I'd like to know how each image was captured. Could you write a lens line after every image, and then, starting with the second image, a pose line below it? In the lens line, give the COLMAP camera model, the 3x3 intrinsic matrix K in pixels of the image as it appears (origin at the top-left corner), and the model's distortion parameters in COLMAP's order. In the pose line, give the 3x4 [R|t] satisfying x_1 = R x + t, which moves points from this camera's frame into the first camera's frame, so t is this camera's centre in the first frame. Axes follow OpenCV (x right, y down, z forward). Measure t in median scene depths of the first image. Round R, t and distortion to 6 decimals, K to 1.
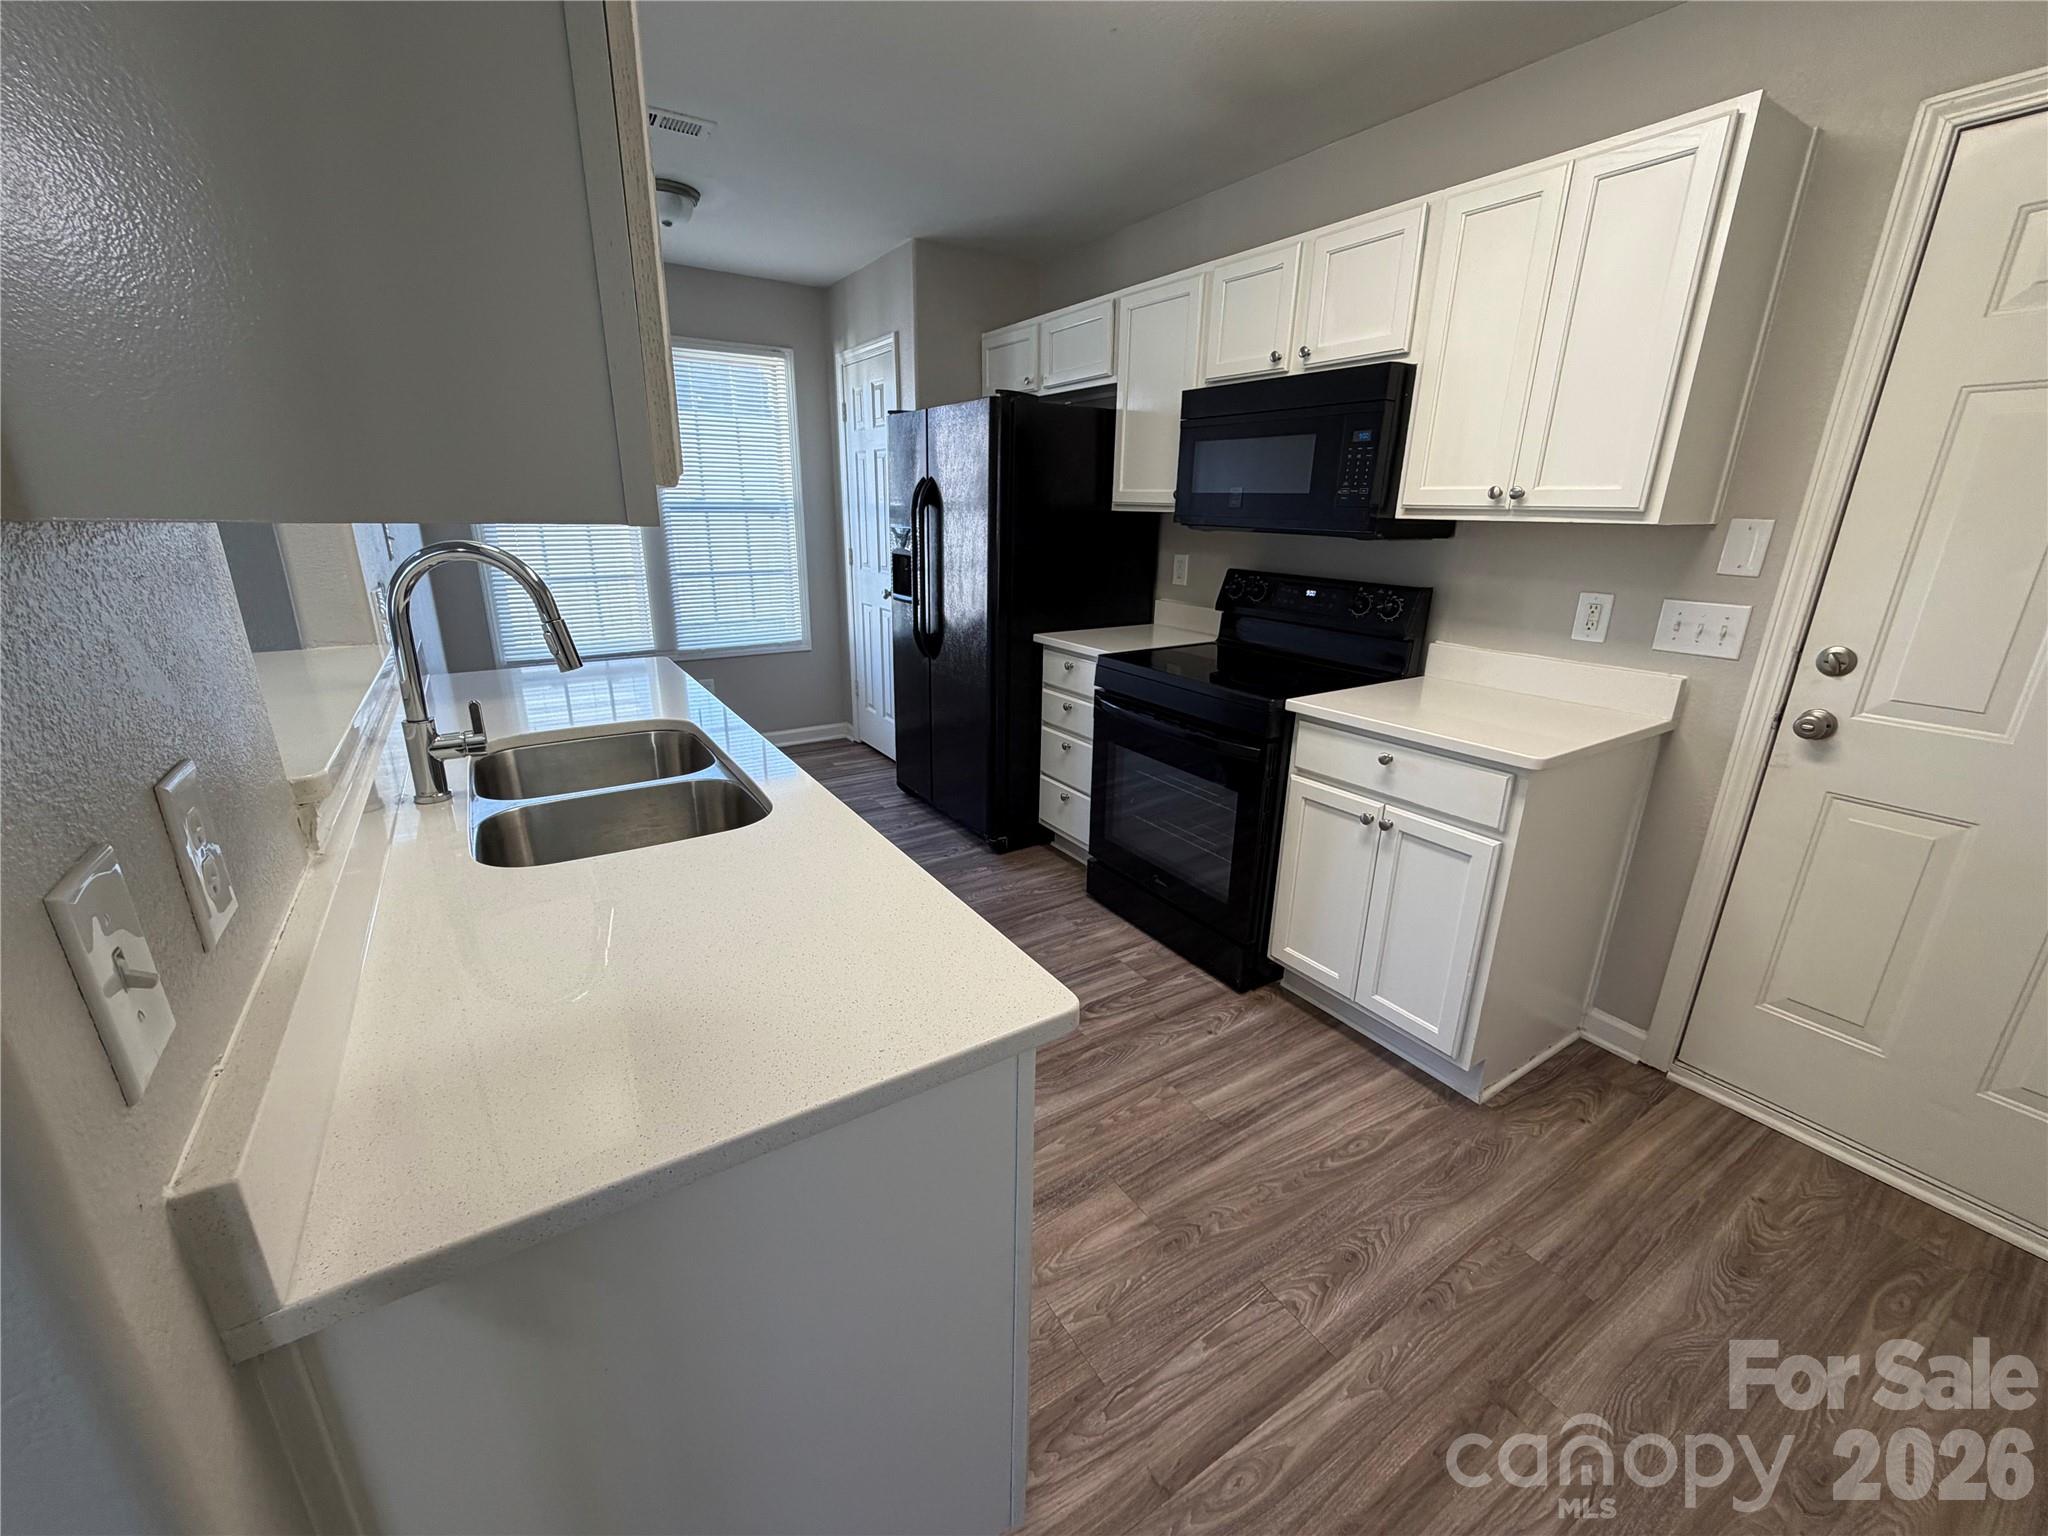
lens RADIAL K [[815.3, 0, 1018.6], [0, 815.3, 766.3], [0, 0, 1]] dist [-0.001402, 0.000024]
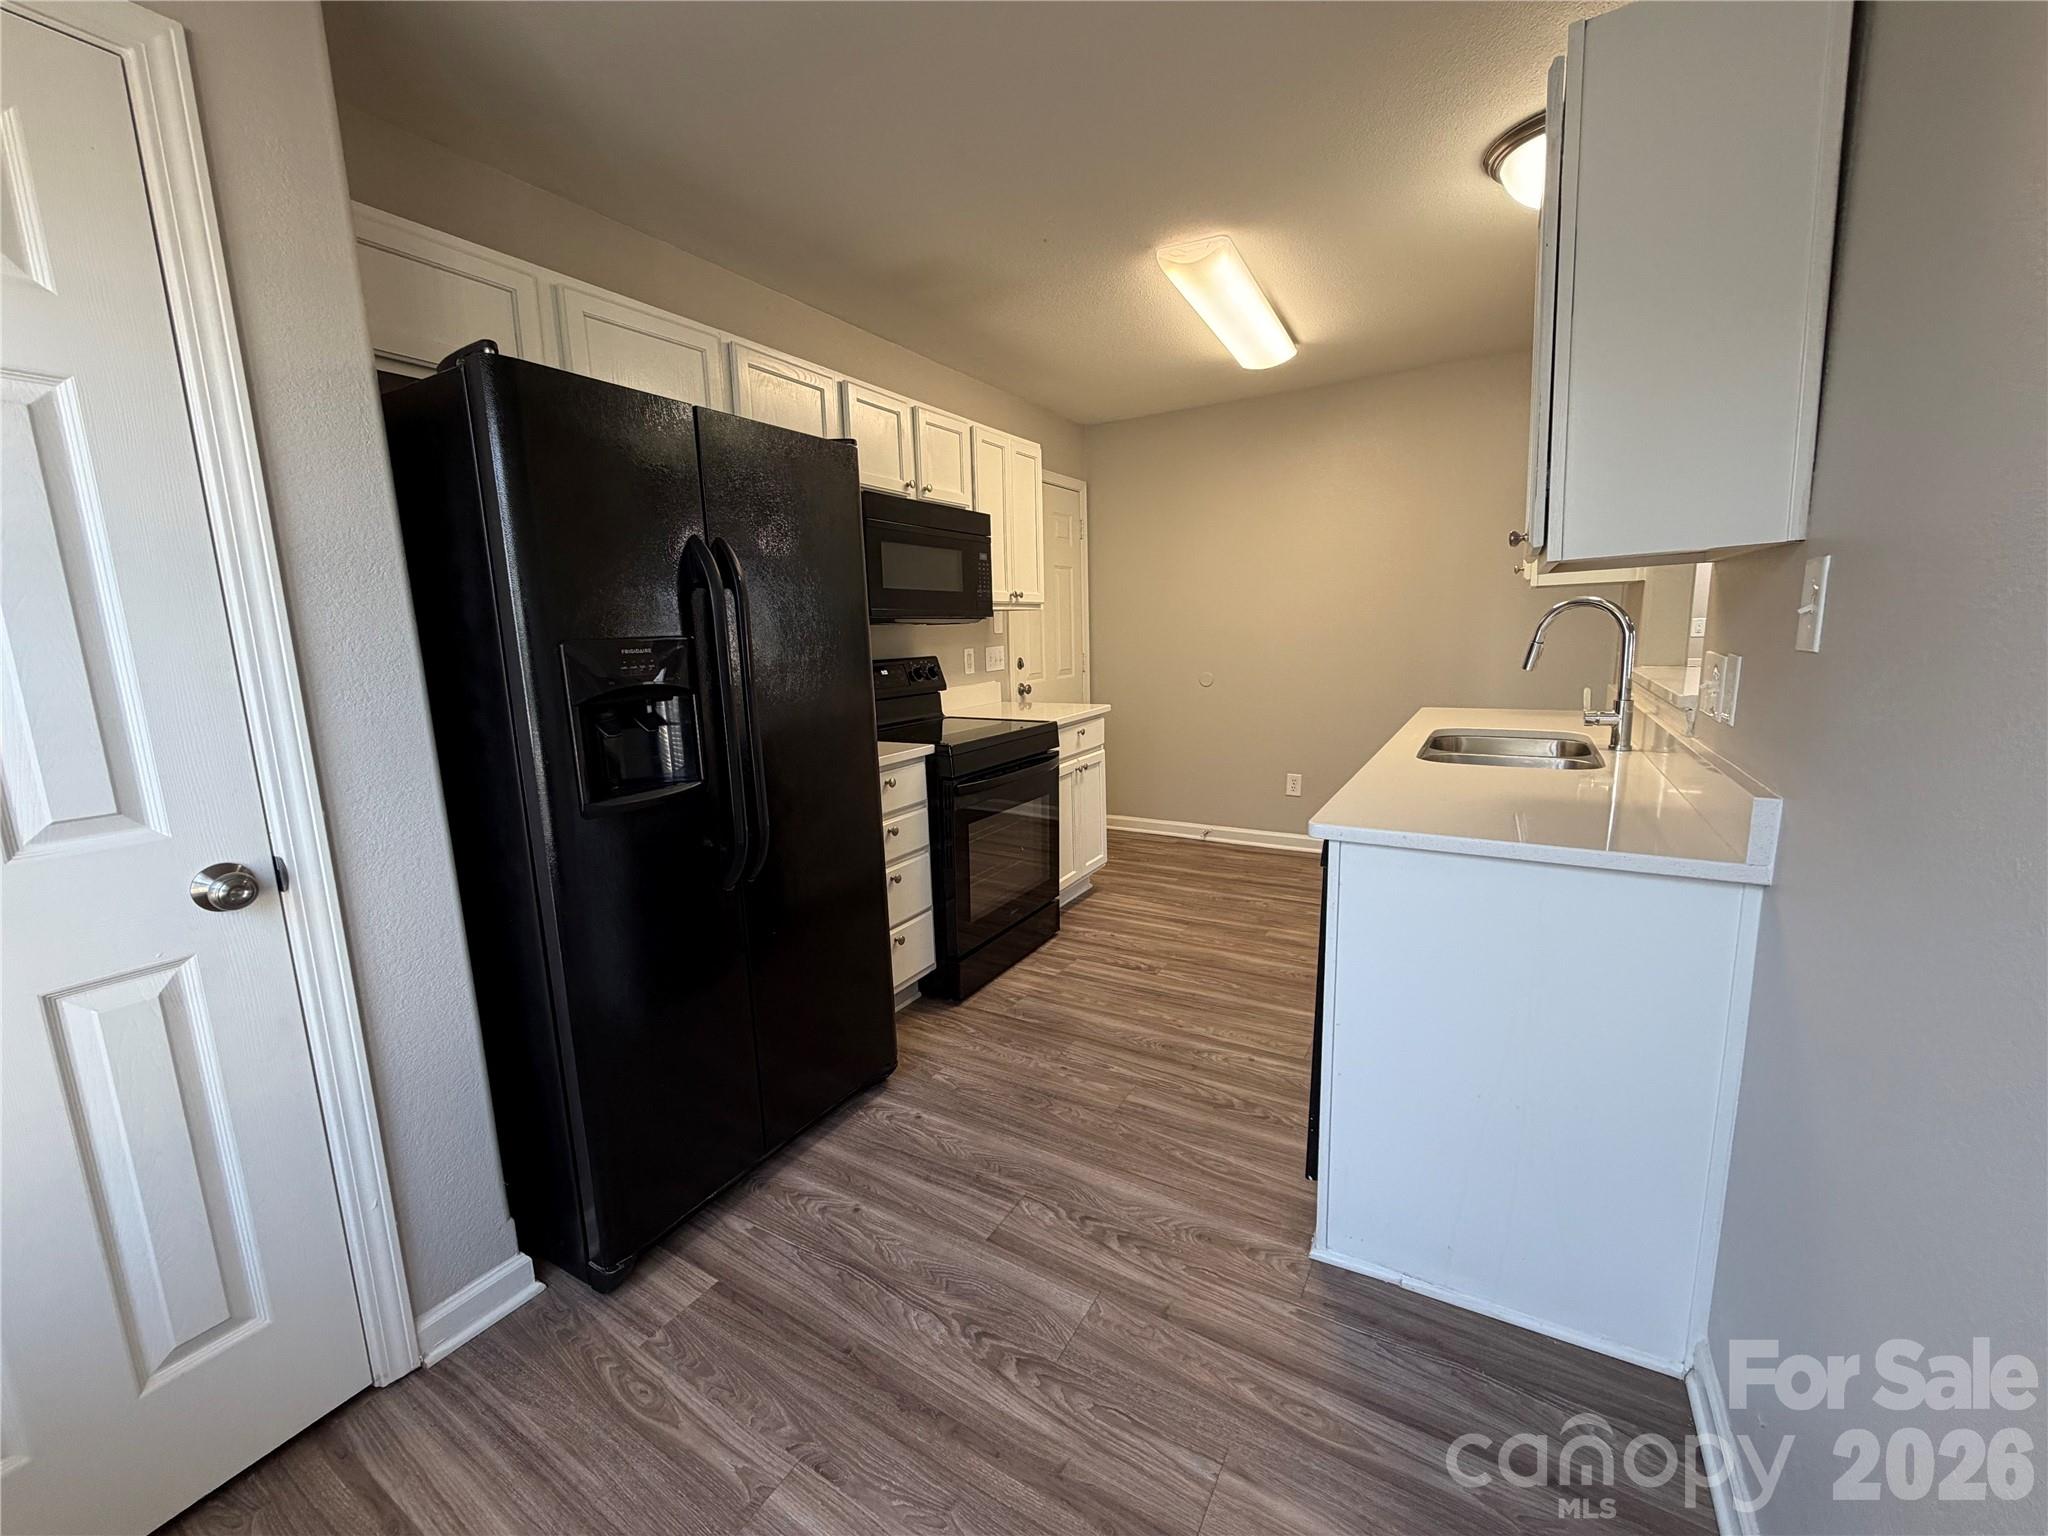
lens RADIAL K [[815.3, 0, 1018.6], [0, 815.3, 766.3], [0, 0, 1]] dist [-0.001402, 0.000024]
pose [[-0.445701, -0.150694, 0.882407, -1.103652], [0.298507, 0.904291, 0.305207, -0.533175], [-0.843946, 0.399436, -0.358060, 1.777149]]
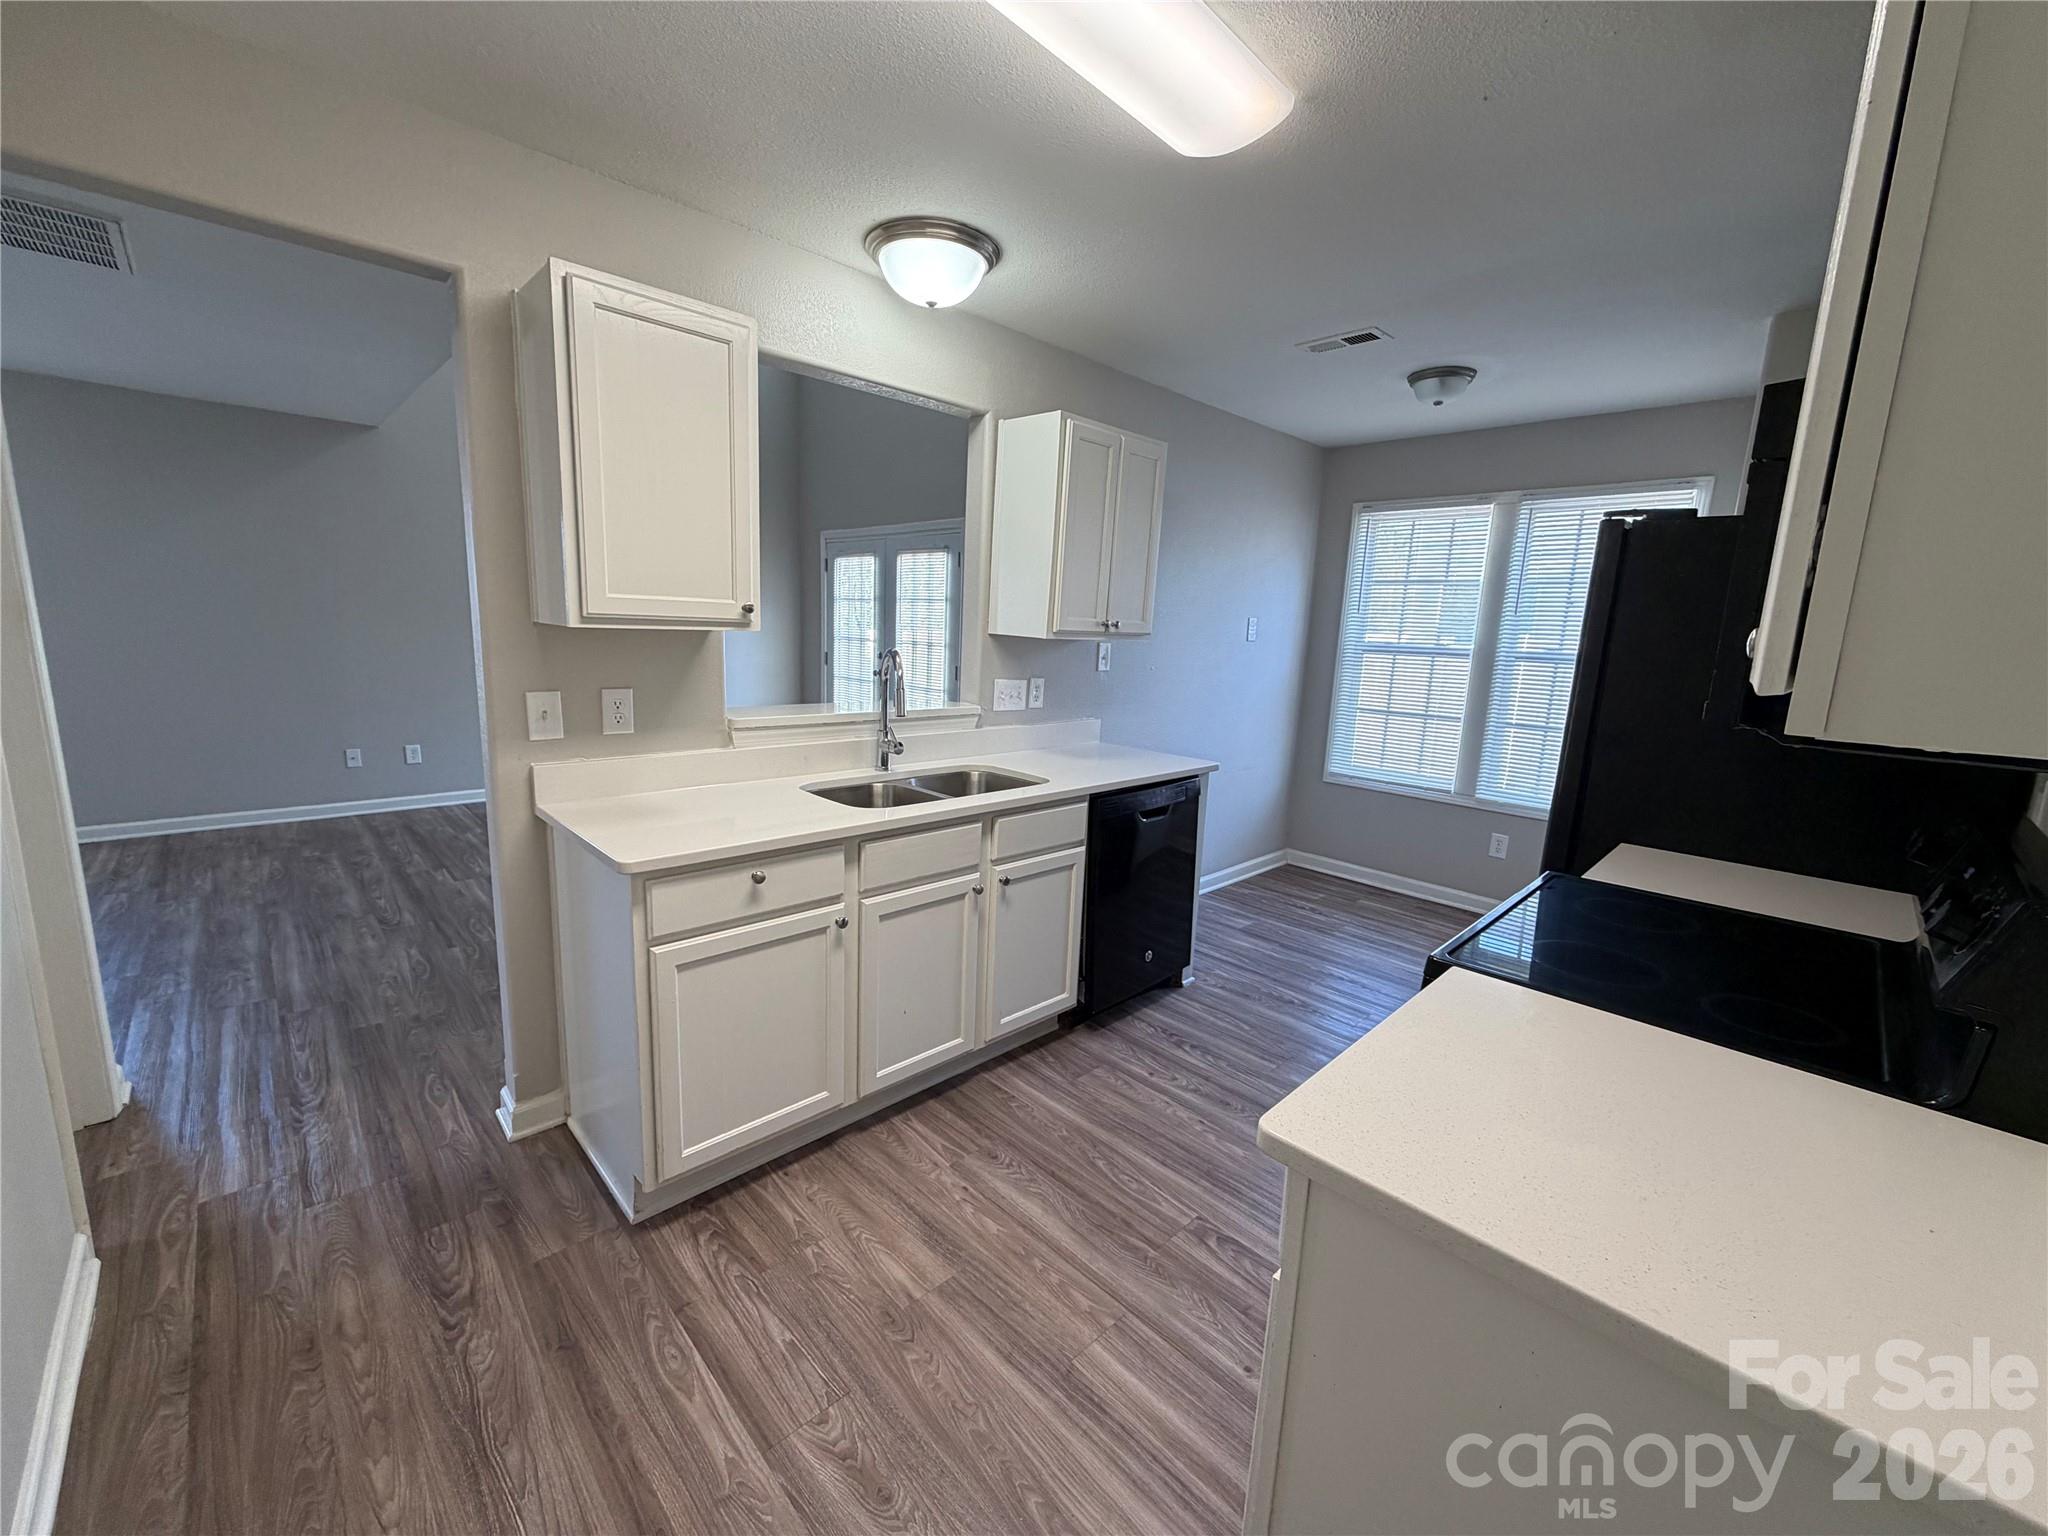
lens RADIAL K [[815.3, 0, 1018.6], [0, 815.3, 766.3], [0, 0, 1]] dist [-0.001402, 0.000024]
pose [[0.195996, 0.164224, -0.966756, 0.902088], [-0.334657, 0.937890, 0.091473, -0.183517], [0.921732, 0.305604, 0.238781, 0.557222]]
